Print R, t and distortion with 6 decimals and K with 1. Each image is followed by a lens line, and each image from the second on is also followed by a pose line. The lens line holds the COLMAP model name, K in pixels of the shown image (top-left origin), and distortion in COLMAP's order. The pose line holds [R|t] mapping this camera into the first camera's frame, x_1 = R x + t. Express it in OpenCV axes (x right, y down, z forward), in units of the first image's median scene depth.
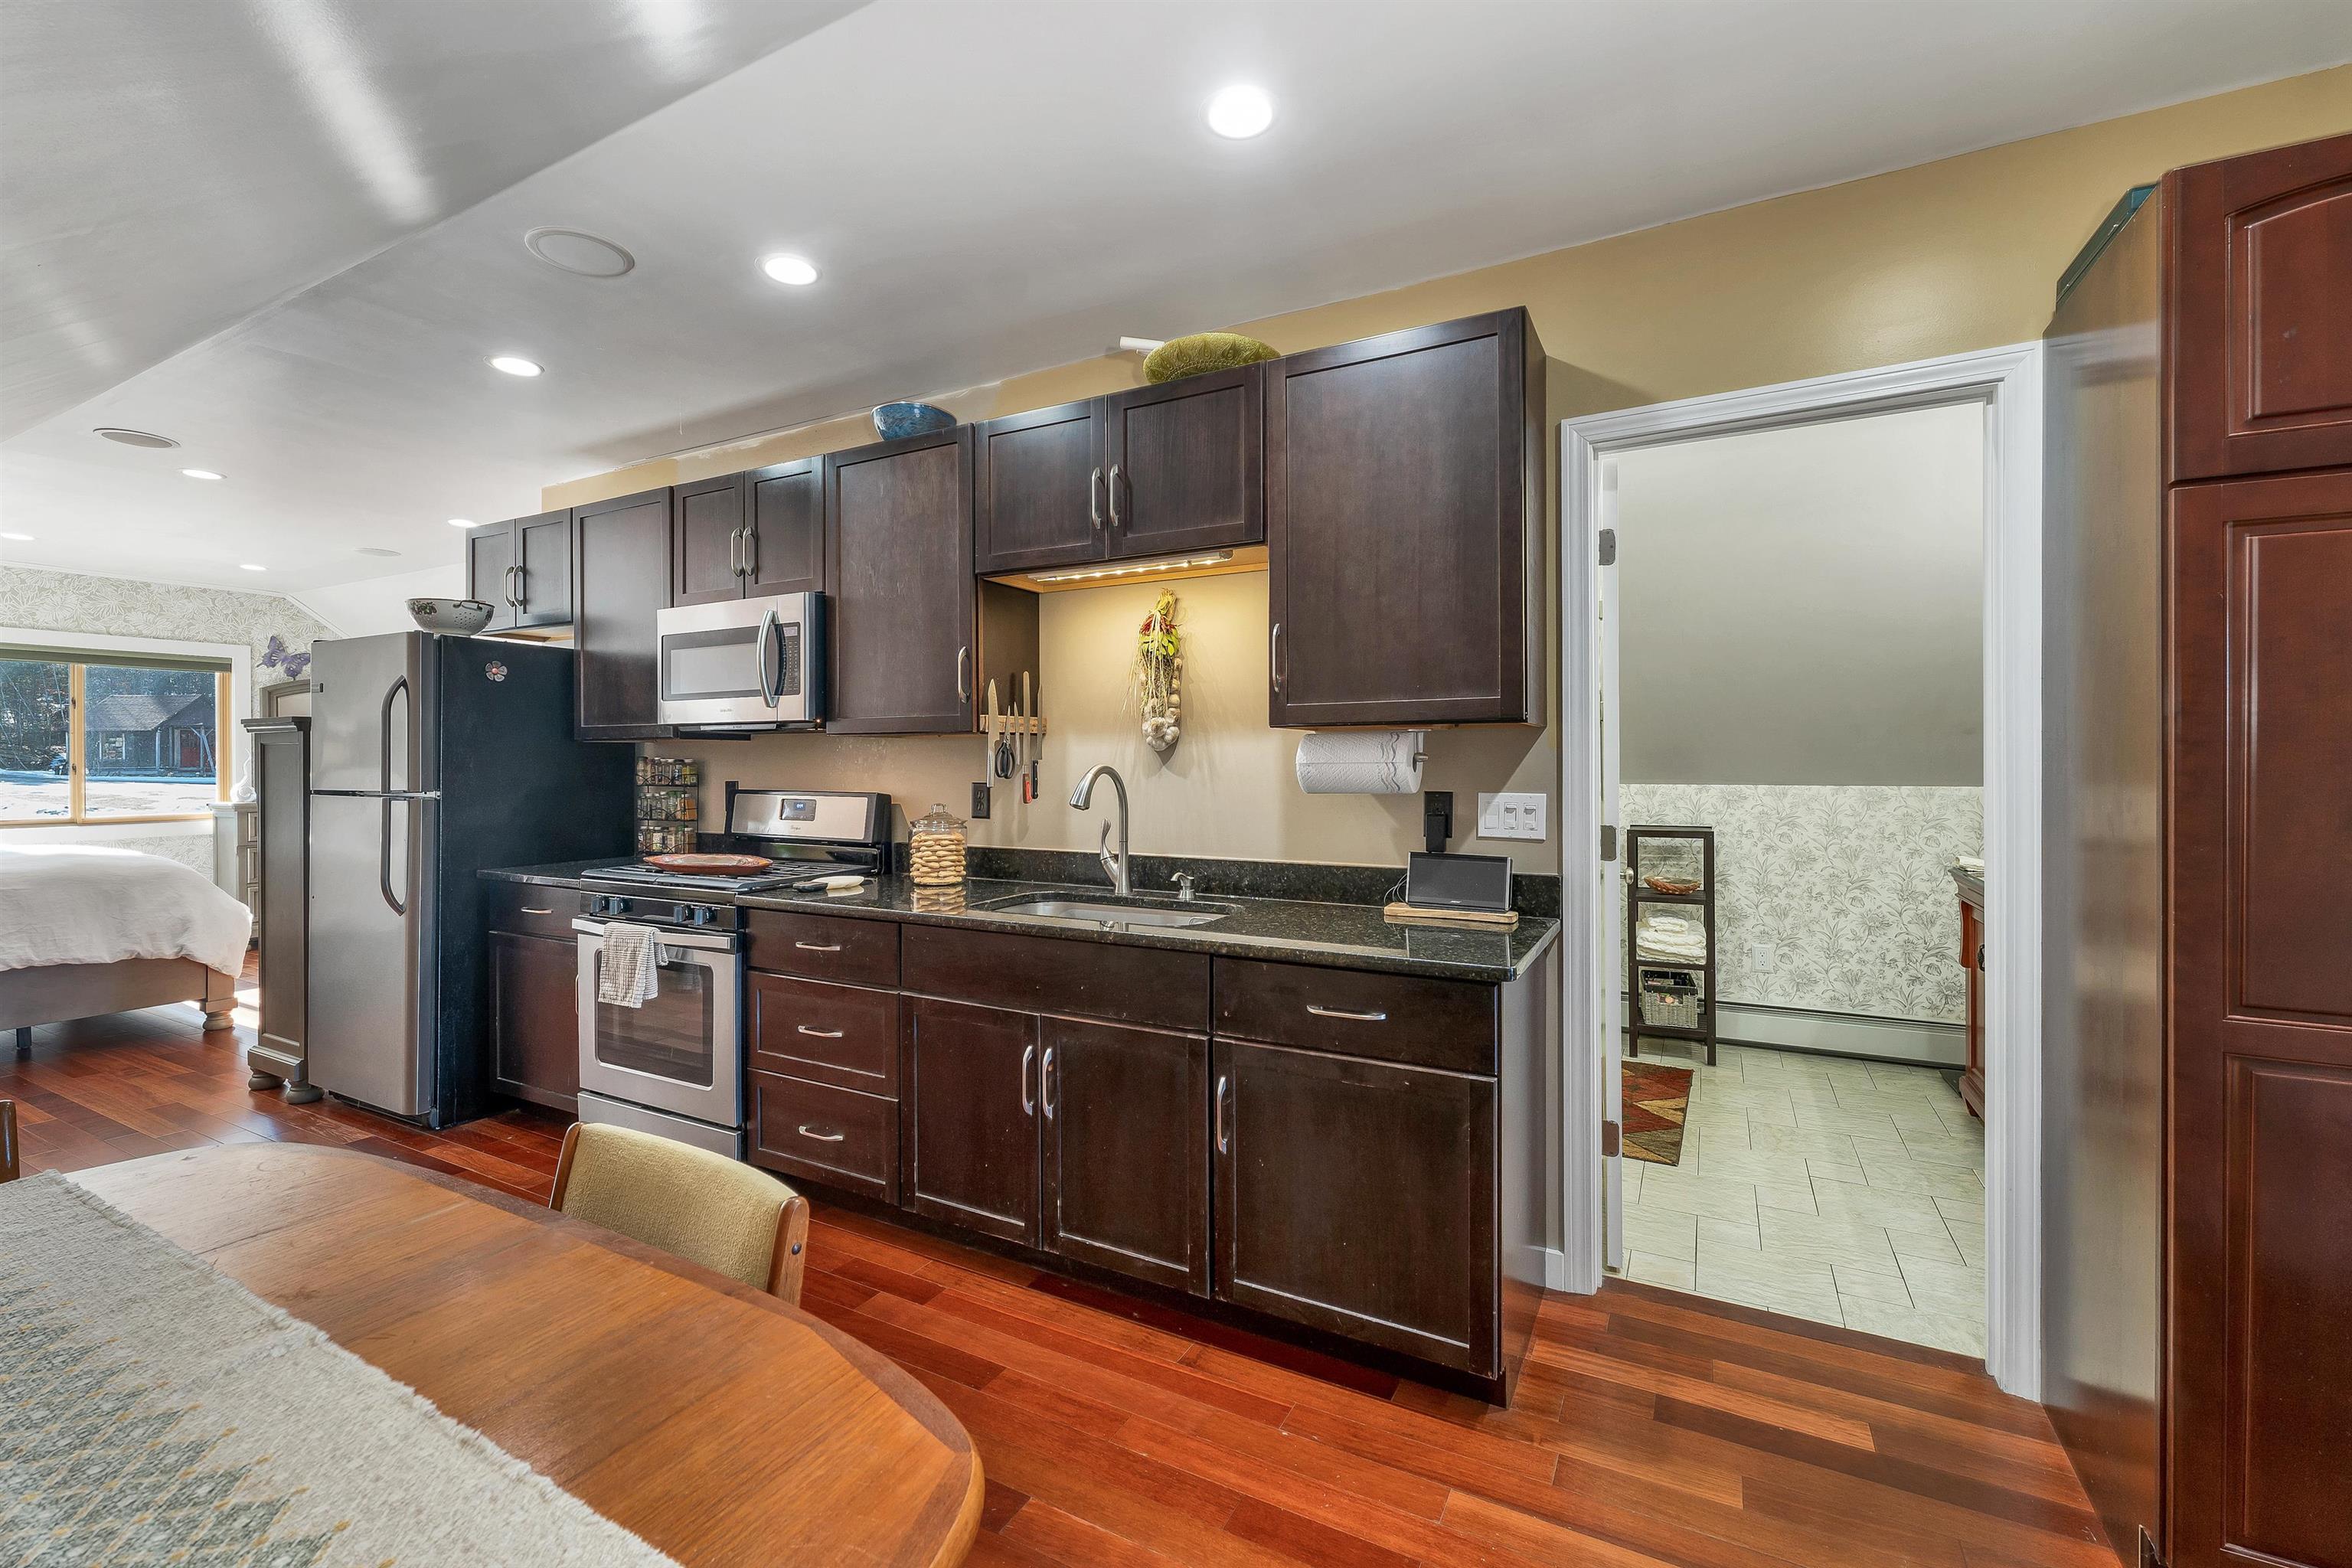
lens RADIAL K [[974.7, 0, 1160.4], [0, 974.7, 764.1], [0, 0, 1]] dist [-0.001392, -0.000259]
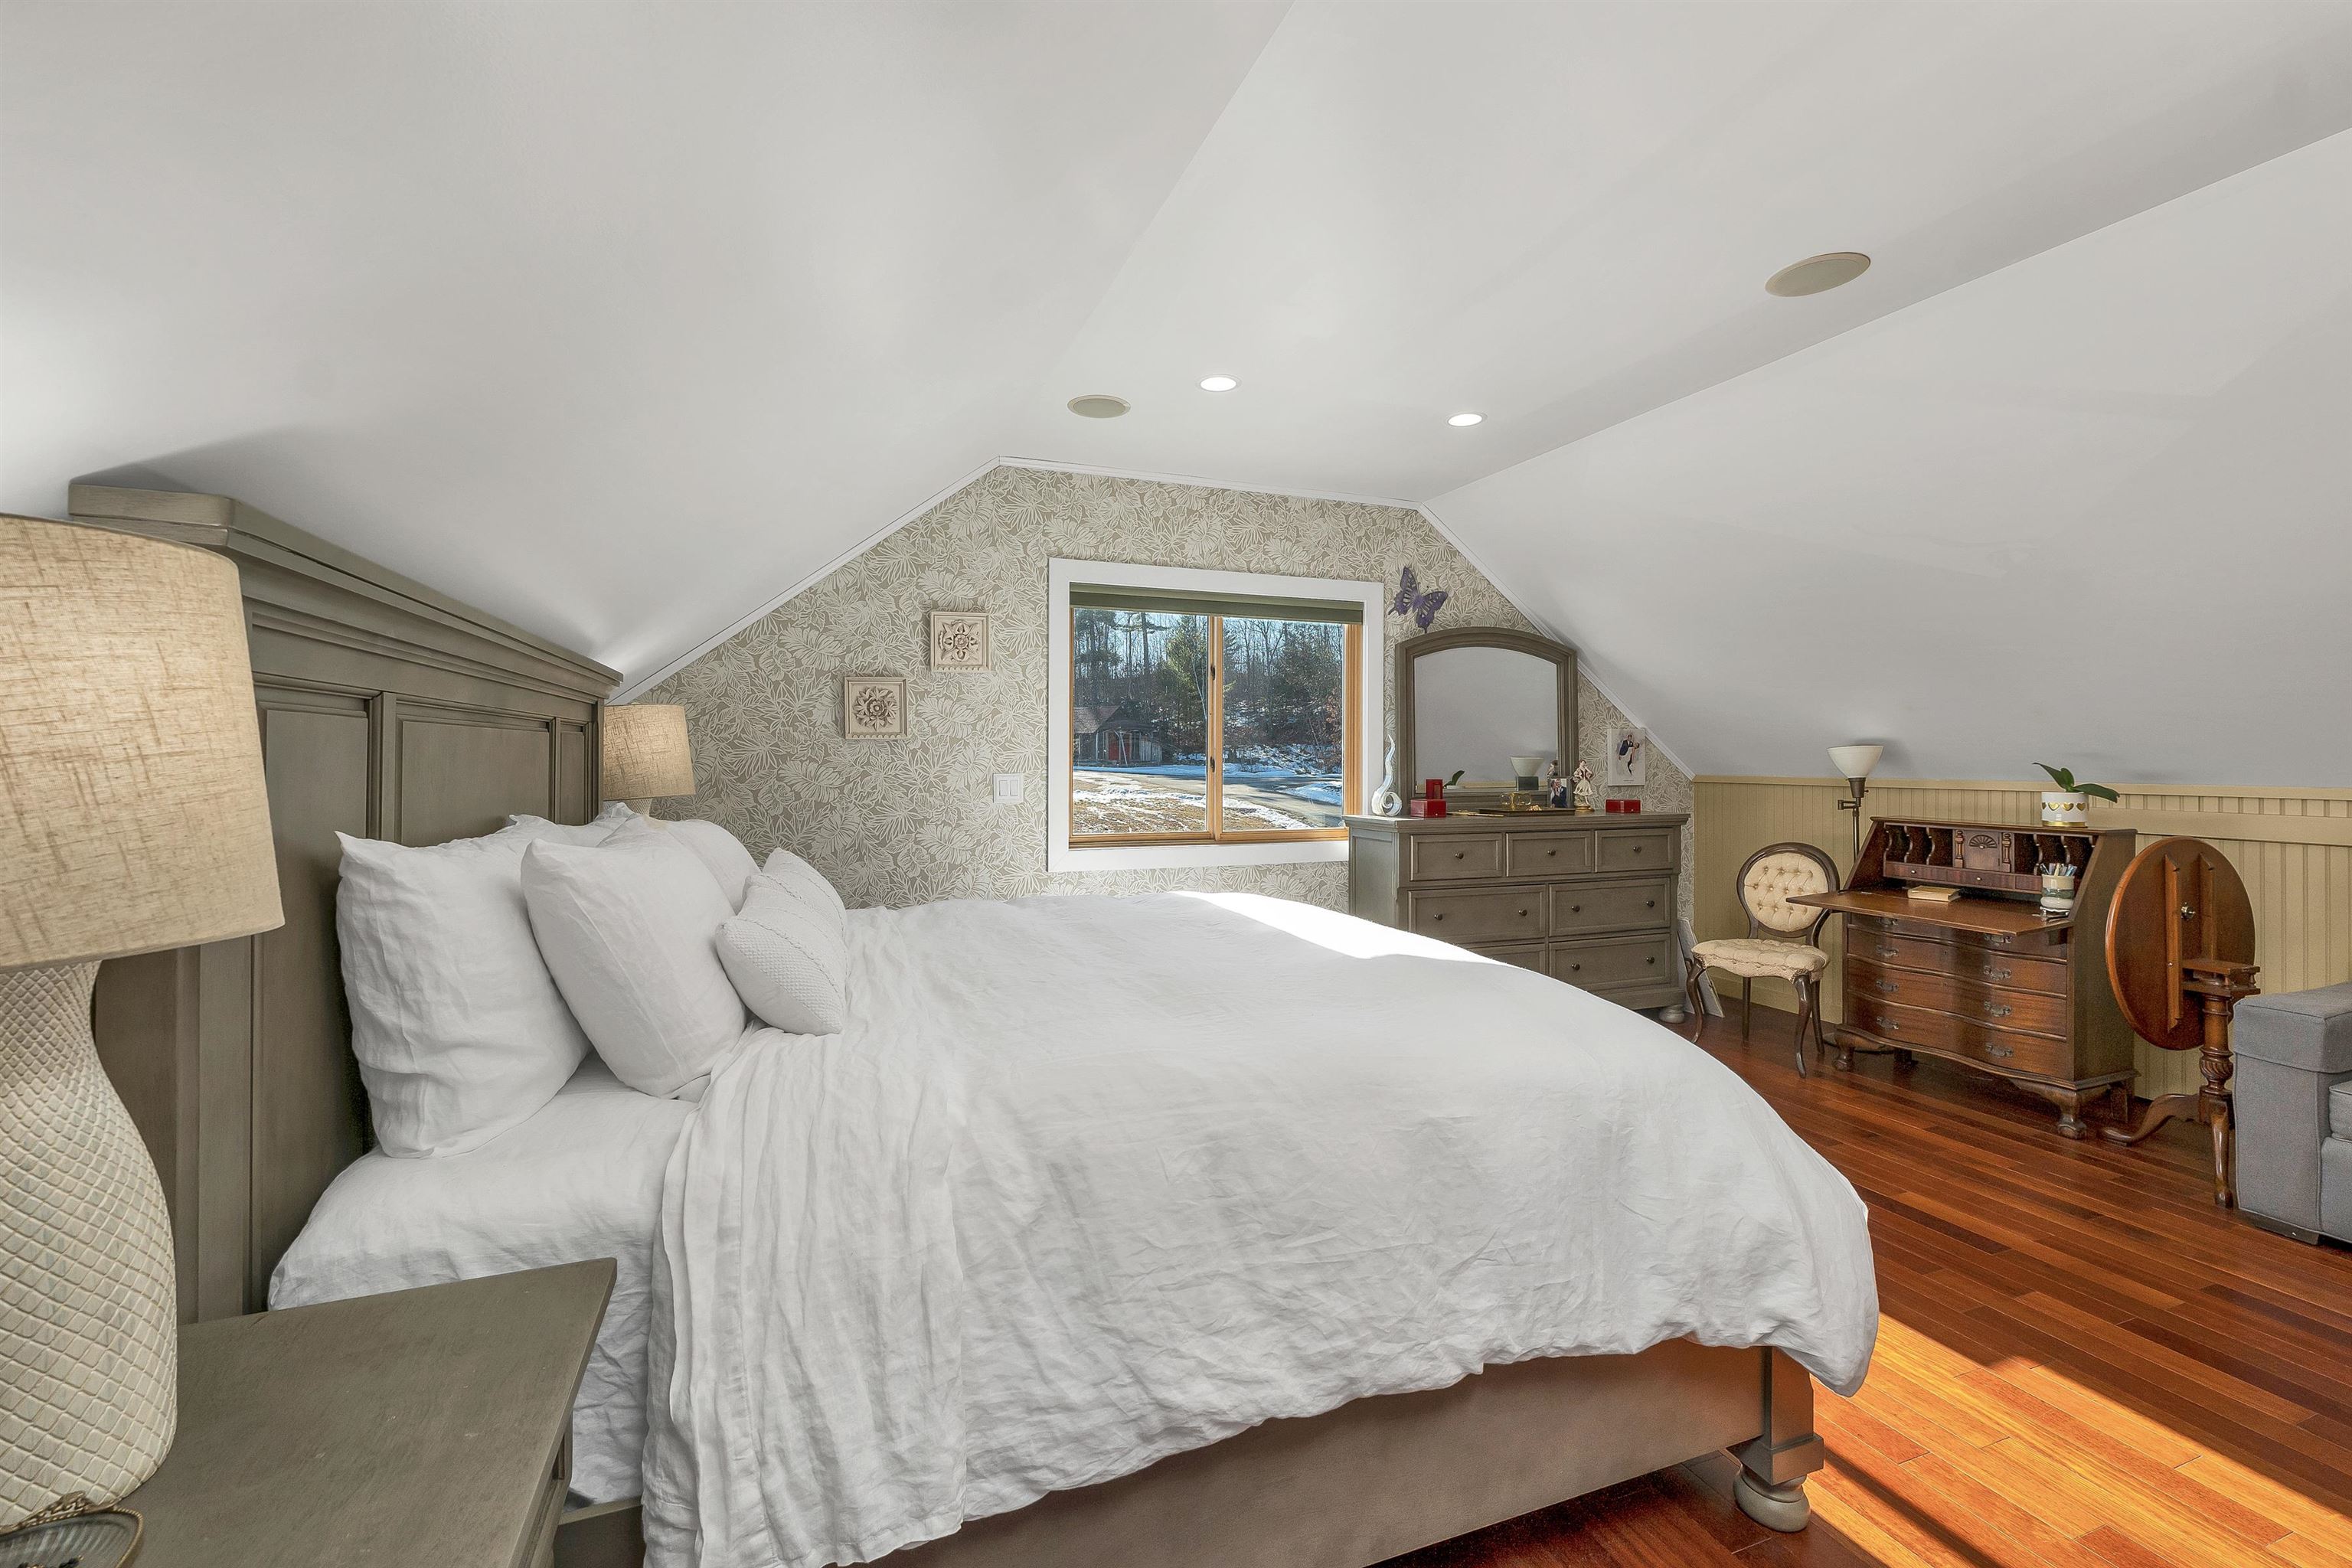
lens RADIAL K [[974.7, 0, 1182.5], [0, 974.7, 755.8], [0, 0, 1]] dist [-0.001392, -0.000259]
pose [[0.762146, 0.002295, -0.647401, -1.787583], [-0.004842, 0.999986, -0.002155, 0.002301], [0.647387, 0.004778, 0.762147, 1.170442]]
